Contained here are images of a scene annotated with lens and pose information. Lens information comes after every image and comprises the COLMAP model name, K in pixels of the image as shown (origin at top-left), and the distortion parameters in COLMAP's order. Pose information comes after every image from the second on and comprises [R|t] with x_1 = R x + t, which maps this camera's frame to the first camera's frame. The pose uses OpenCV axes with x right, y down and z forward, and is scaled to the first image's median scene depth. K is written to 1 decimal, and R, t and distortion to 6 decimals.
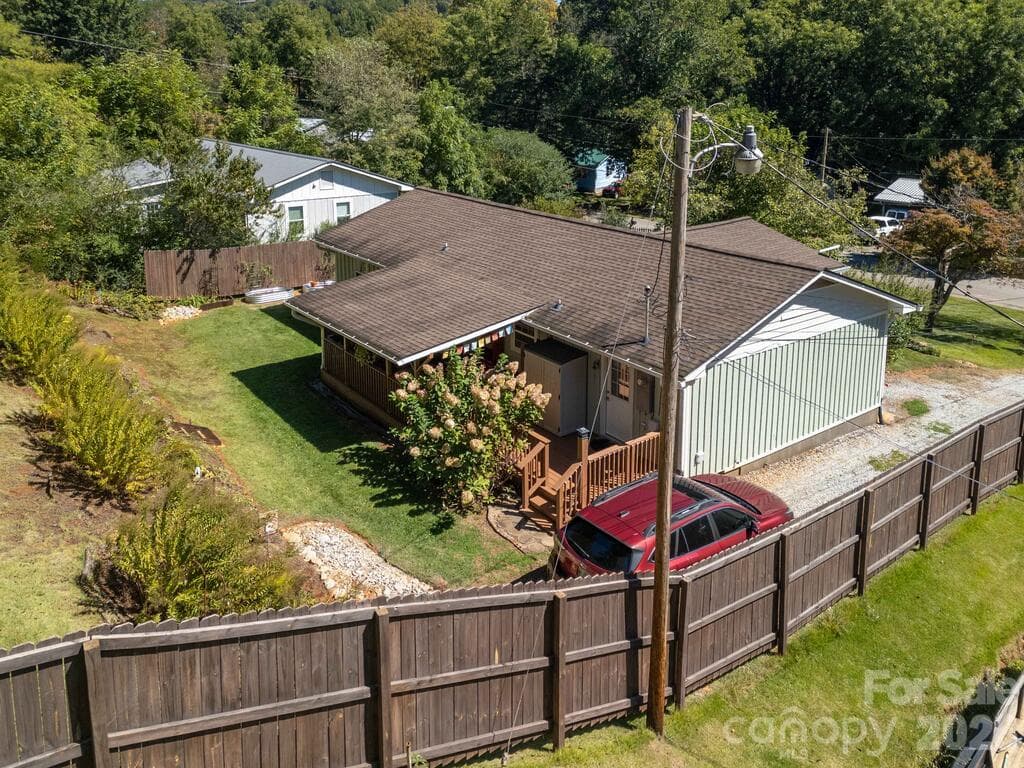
lens RADIAL K [[747.8, 0, 508.9], [0, 747.8, 375.2], [0, 0, 1]] dist [0.033607, -0.006305]
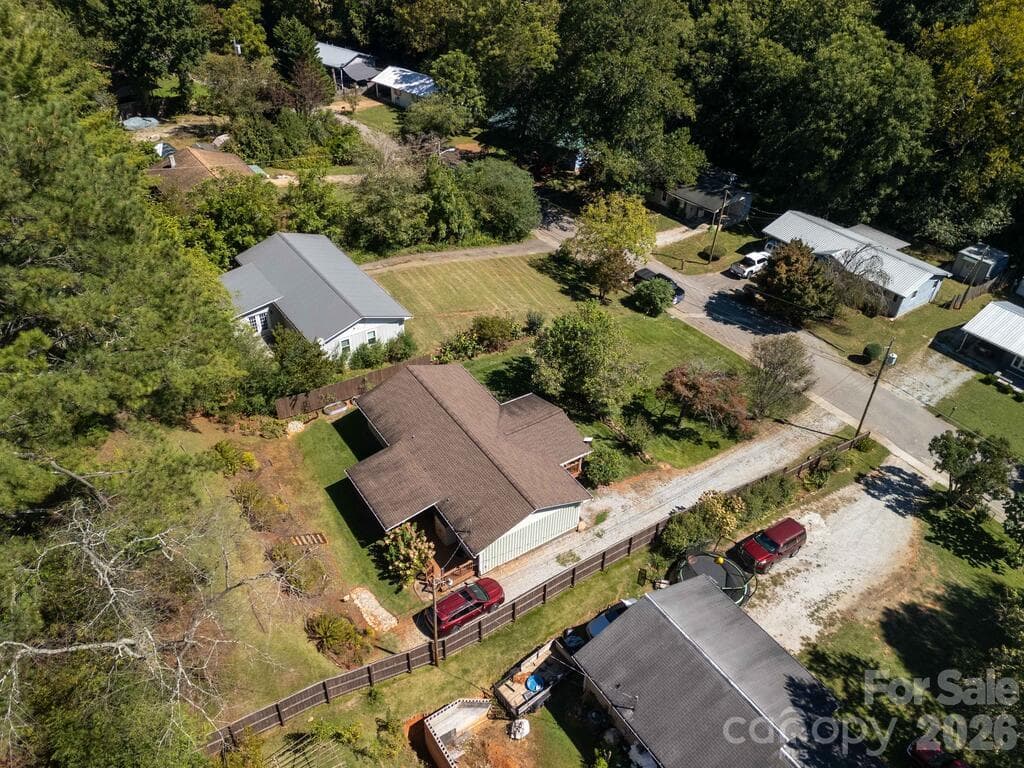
lens RADIAL K [[747.8, 0, 508.9], [0, 747.8, 375.2], [0, 0, 1]] dist [0.033607, -0.006305]
pose [[0.997372, 0.025069, -0.067975, 0.463904], [-0.004774, 0.958932, 0.283596, -1.282095], [0.072293, -0.282527, 0.956531, -1.432750]]
